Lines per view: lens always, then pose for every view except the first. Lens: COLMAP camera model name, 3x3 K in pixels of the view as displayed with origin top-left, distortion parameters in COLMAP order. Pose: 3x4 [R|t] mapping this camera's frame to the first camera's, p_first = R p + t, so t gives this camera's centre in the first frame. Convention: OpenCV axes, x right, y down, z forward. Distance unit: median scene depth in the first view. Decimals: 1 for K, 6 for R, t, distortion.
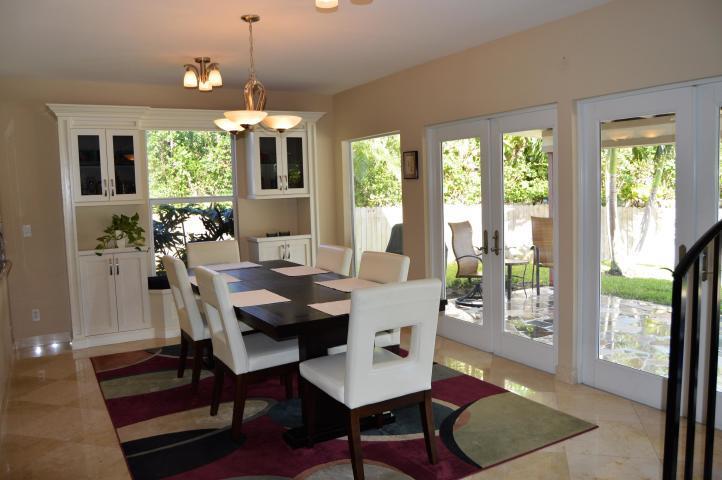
lens RADIAL K [[586.0, 0, 359.5], [0, 586.0, 238.8], [0, 0, 1]] dist [-0.045716, -0.013432]
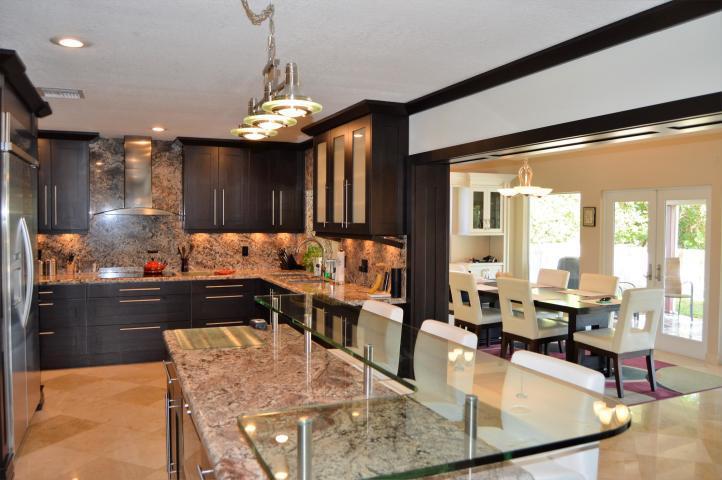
lens RADIAL K [[586.0, 0, 361.6], [0, 586.0, 240.6], [0, 0, 1]] dist [-0.045716, -0.013432]
pose [[0.993936, 0.039938, -0.102455, -0.284123], [-0.044963, 0.997872, -0.047213, 0.022335], [0.100351, 0.051533, 0.993617, -0.413551]]
